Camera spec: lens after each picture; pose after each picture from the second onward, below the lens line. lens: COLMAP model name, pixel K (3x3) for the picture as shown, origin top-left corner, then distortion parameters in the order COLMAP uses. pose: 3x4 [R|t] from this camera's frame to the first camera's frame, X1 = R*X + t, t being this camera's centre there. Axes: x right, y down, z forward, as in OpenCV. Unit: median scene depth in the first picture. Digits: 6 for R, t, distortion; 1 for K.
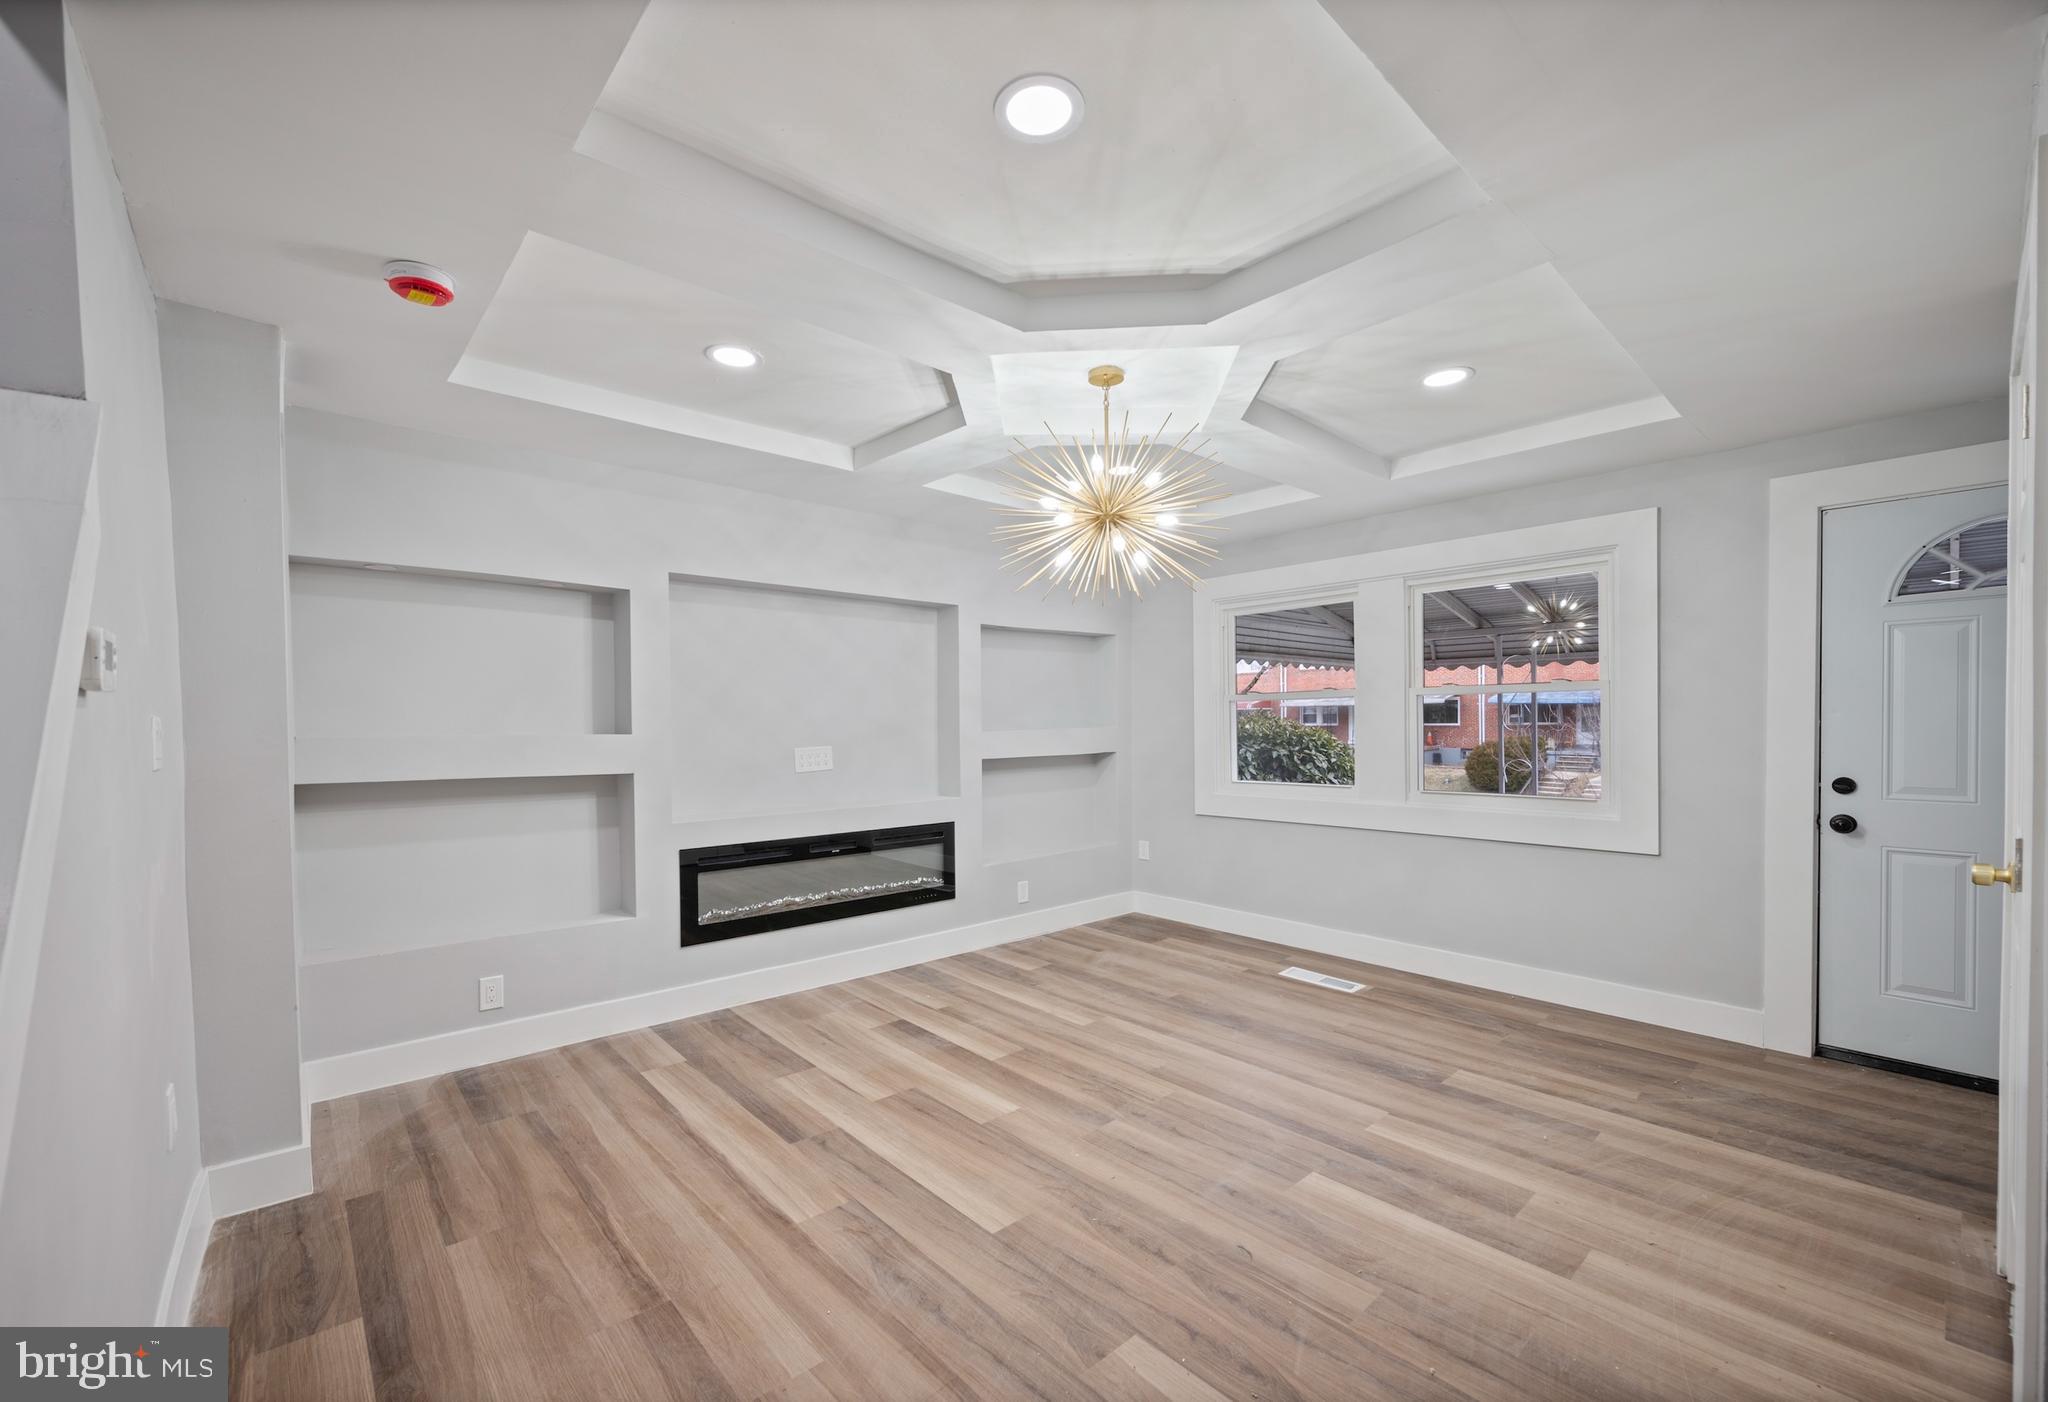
lens RADIAL K [[838.9, 0, 991.0], [0, 838.9, 740.8], [0, 0, 1]] dist [0.000630, -0.000176]
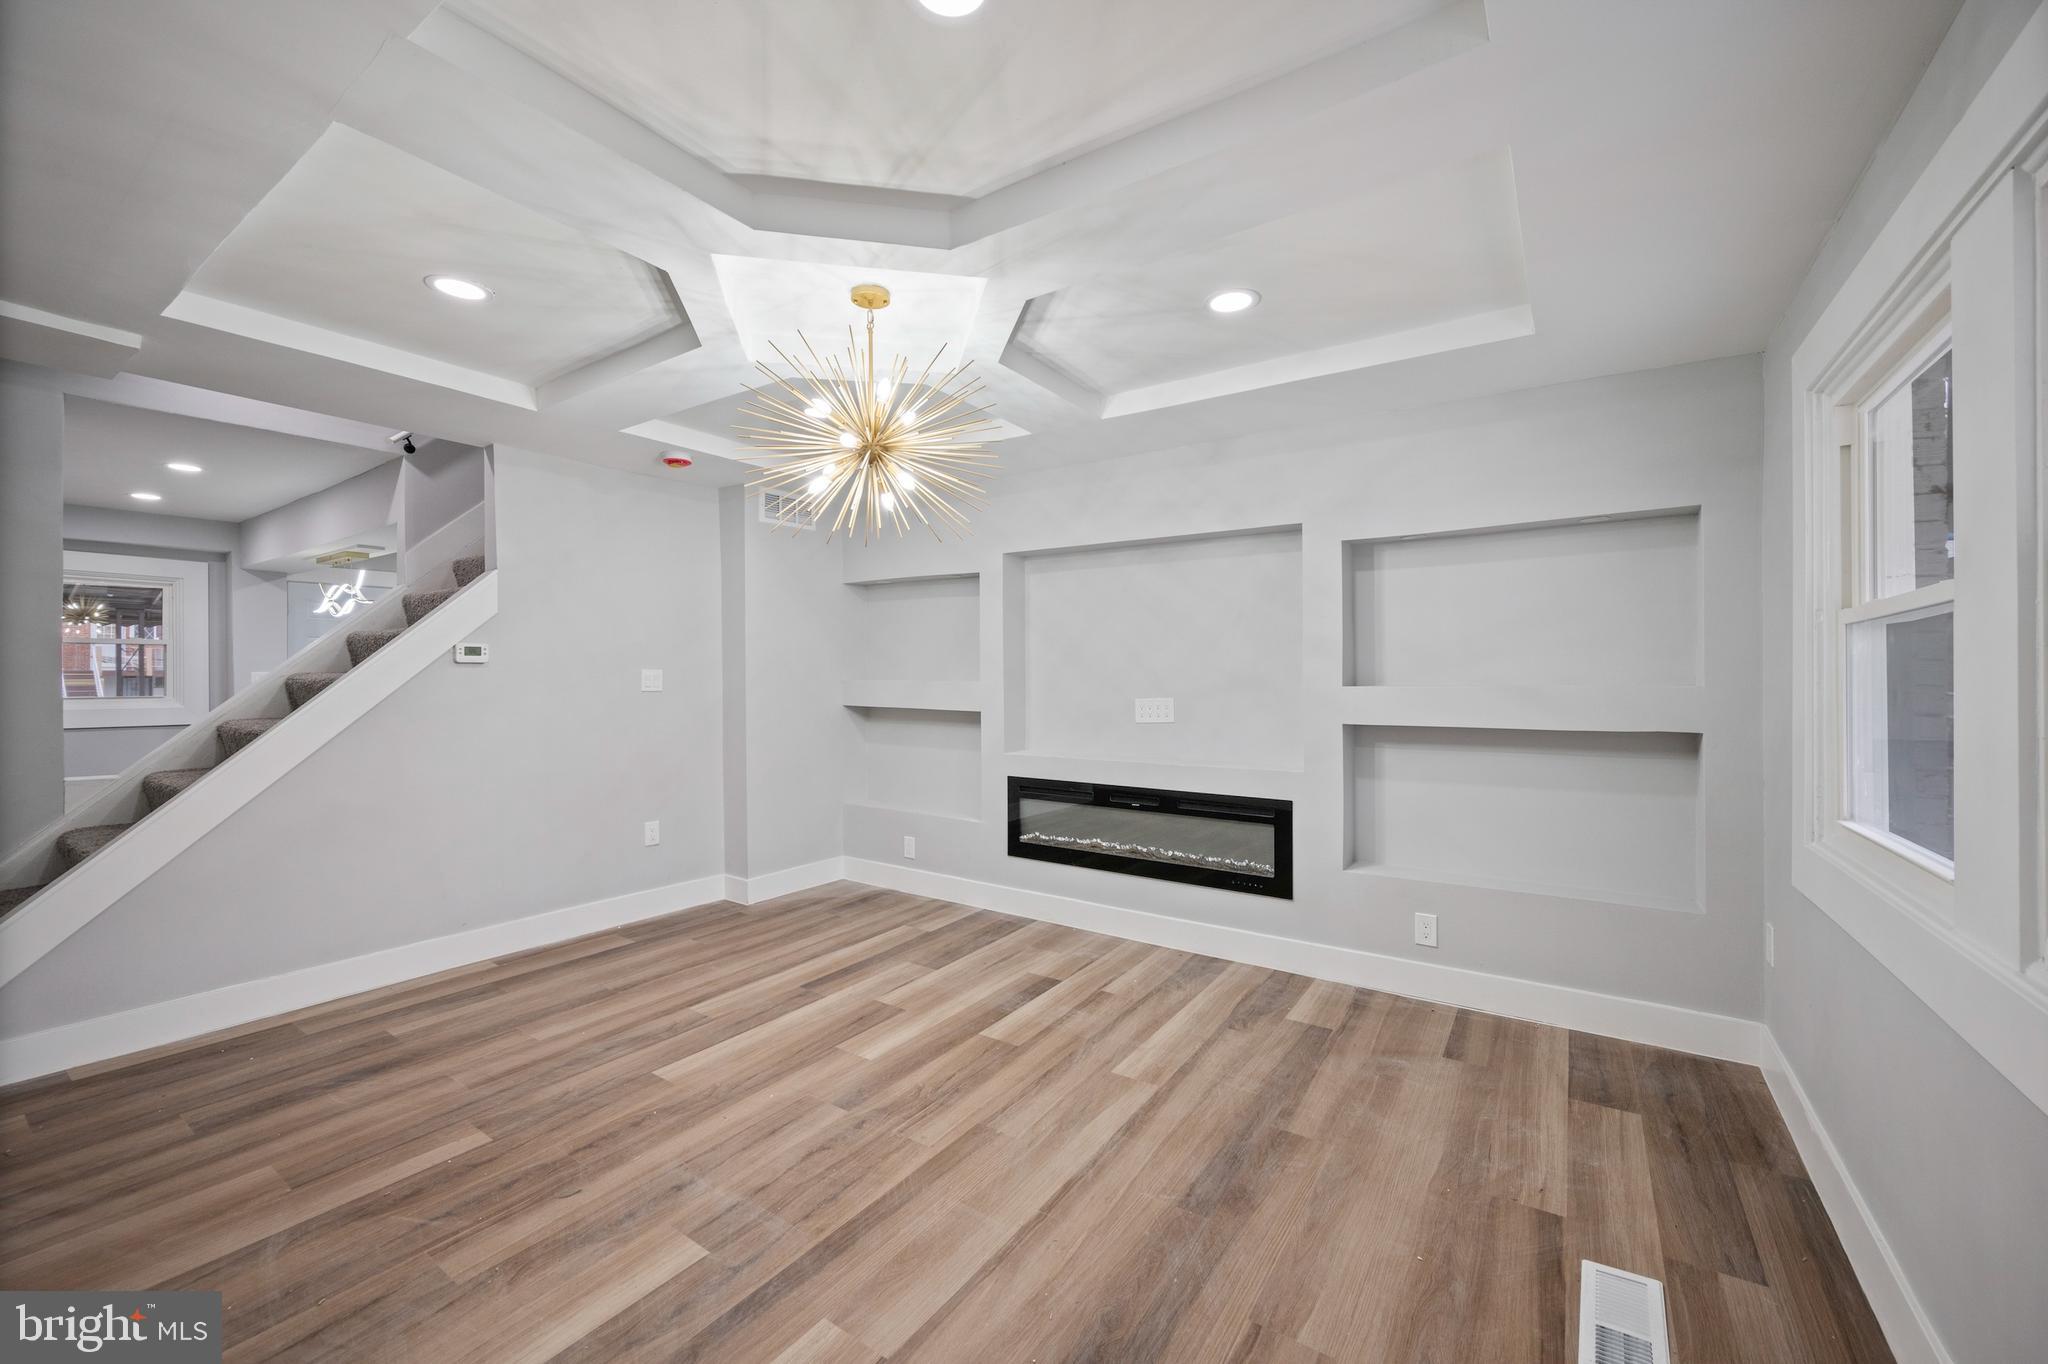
lens RADIAL K [[804.8, 0, 1021.3], [0, 804.8, 678.0], [0, 0, 1]] dist [0.000149, -0.000096]
pose [[0.255043, 0.008055, -0.966896, 0.832822], [-0.022033, 0.999754, 0.002517, -0.019235], [0.966679, 0.020662, 0.255157, 0.764149]]
